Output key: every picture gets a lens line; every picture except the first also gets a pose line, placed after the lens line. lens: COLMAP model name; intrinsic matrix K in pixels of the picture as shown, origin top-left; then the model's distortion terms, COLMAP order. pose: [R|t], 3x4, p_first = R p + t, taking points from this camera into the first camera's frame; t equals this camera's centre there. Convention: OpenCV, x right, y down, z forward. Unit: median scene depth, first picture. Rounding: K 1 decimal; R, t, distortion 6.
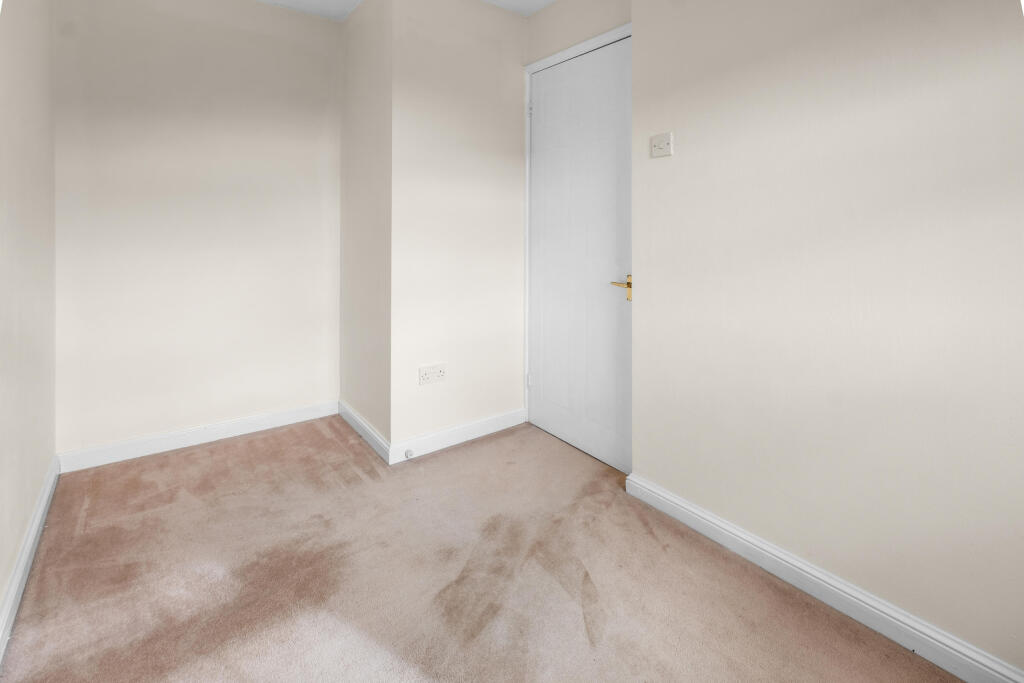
lens RADIAL K [[477.7, 0, 512.0], [0, 477.7, 341.5], [0, 0, 1]] dist [0.000771, 0.000084]
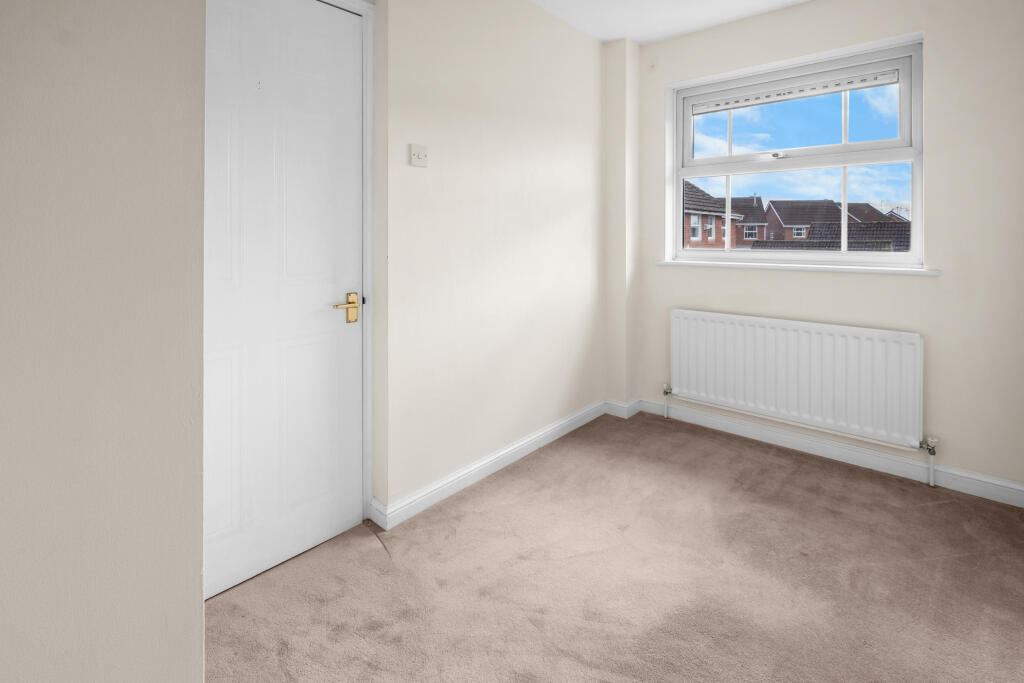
lens RADIAL K [[477.7, 0, 512.0], [0, 477.7, 341.5], [0, 0, 1]] dist [0.000771, 0.000084]
pose [[-0.217030, -0.205673, 0.954252, -0.735471], [0.233781, 0.938153, 0.255373, -0.236475], [-0.947758, 0.278509, -0.155525, 1.013482]]
